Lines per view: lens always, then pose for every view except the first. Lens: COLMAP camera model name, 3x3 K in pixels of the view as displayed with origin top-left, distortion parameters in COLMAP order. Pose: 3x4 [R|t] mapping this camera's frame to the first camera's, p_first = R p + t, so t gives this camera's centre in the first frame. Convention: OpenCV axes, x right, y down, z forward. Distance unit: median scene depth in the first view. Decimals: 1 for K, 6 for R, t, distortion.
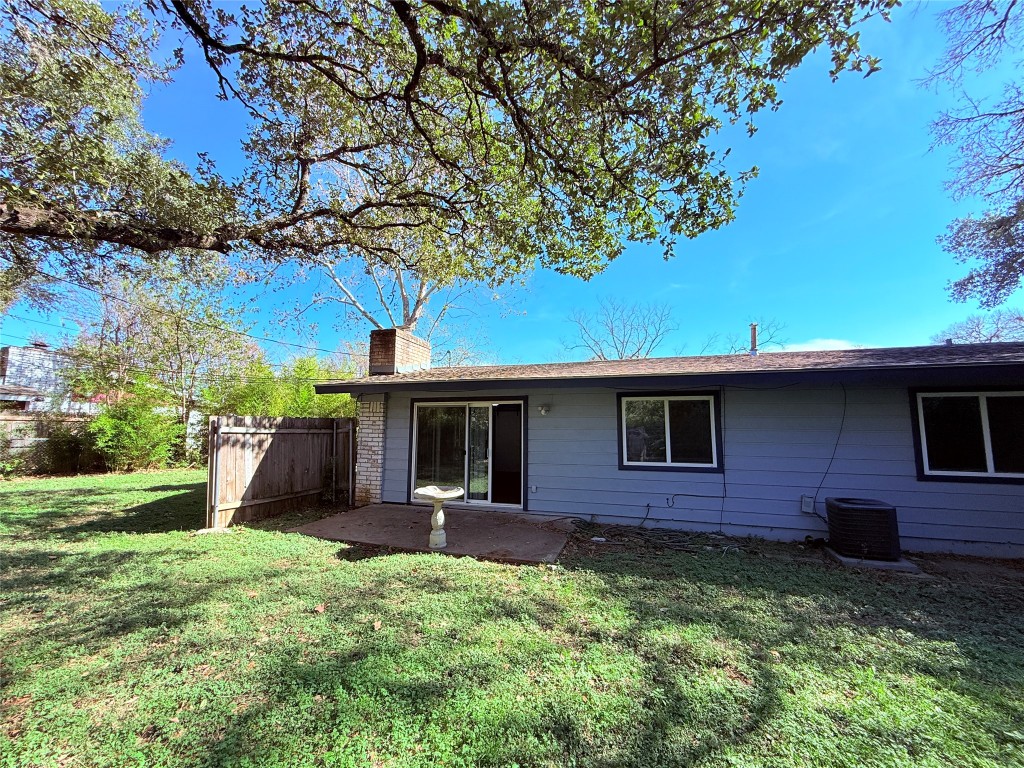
lens RADIAL K [[407.6, 0, 509.7], [0, 407.6, 384.3], [0, 0, 1]] dist [-0.000907, 0.000061]
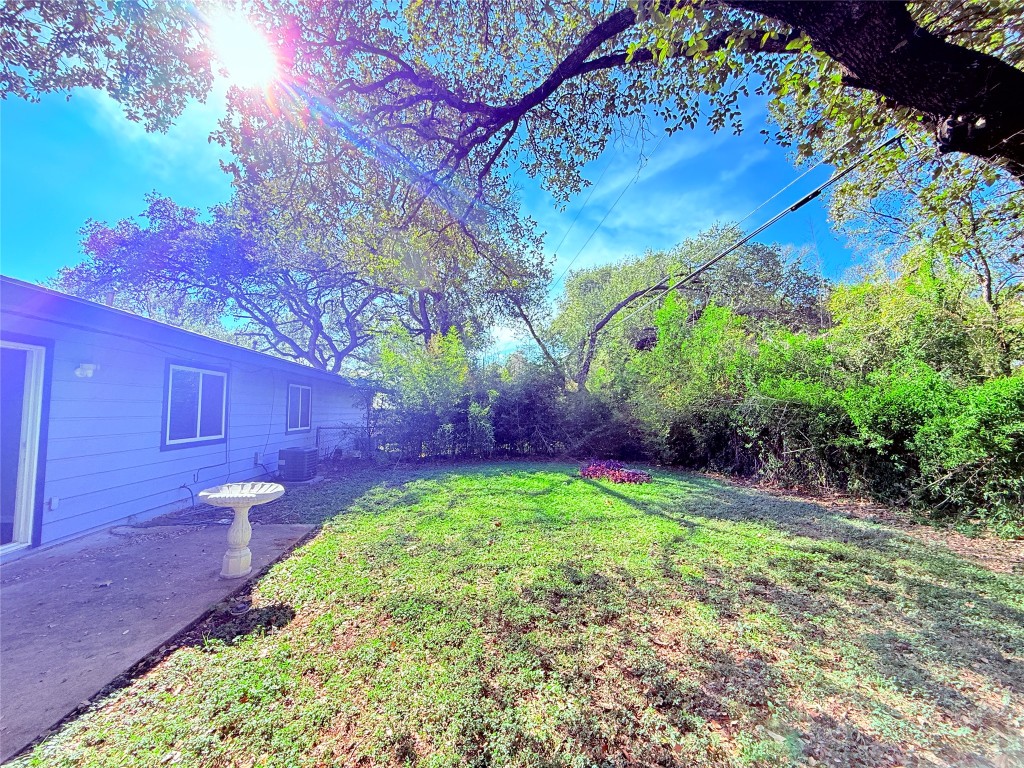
lens RADIAL K [[407.6, 0, 509.7], [0, 407.6, 384.3], [0, 0, 1]] dist [-0.000907, 0.000061]
pose [[-0.402380, 0.065122, 0.913153, -0.765443], [-0.074151, 0.991871, -0.103410, 0.109794], [-0.912465, -0.109322, -0.394281, 0.702278]]
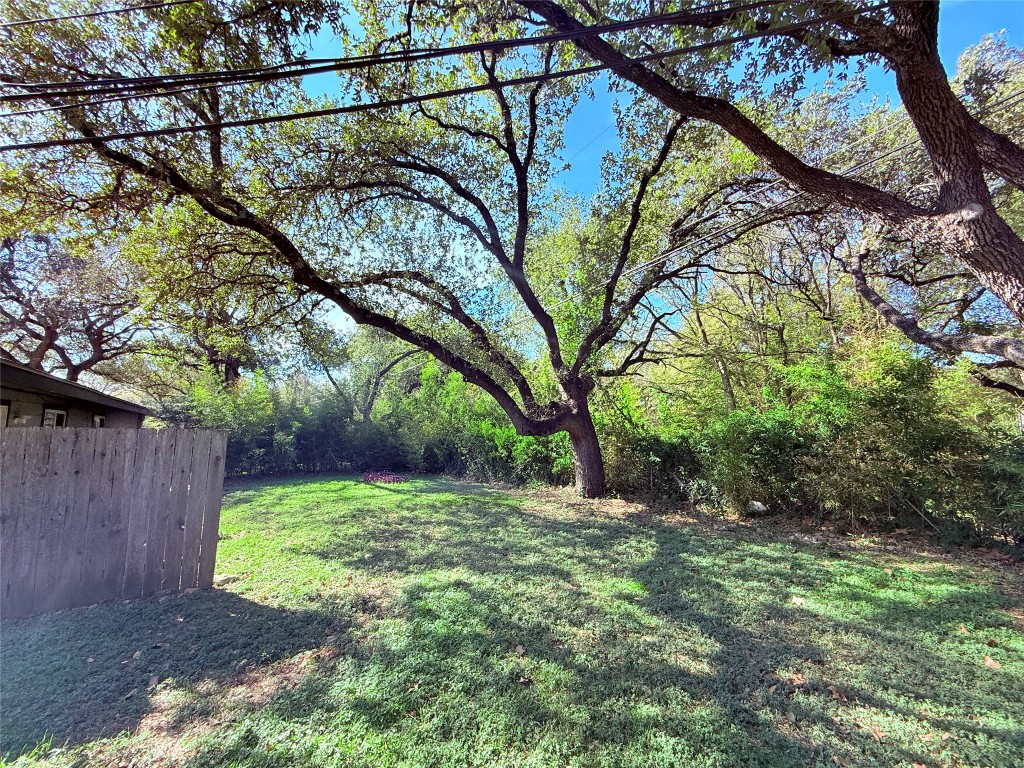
lens RADIAL K [[407.6, 0, 509.7], [0, 407.6, 384.3], [0, 0, 1]] dist [-0.000907, 0.000061]
pose [[-0.801651, 0.070901, 0.593572, -1.394051], [-0.048237, 0.982031, -0.182449, 0.110556], [-0.595843, -0.174892, -0.783827, 1.135210]]
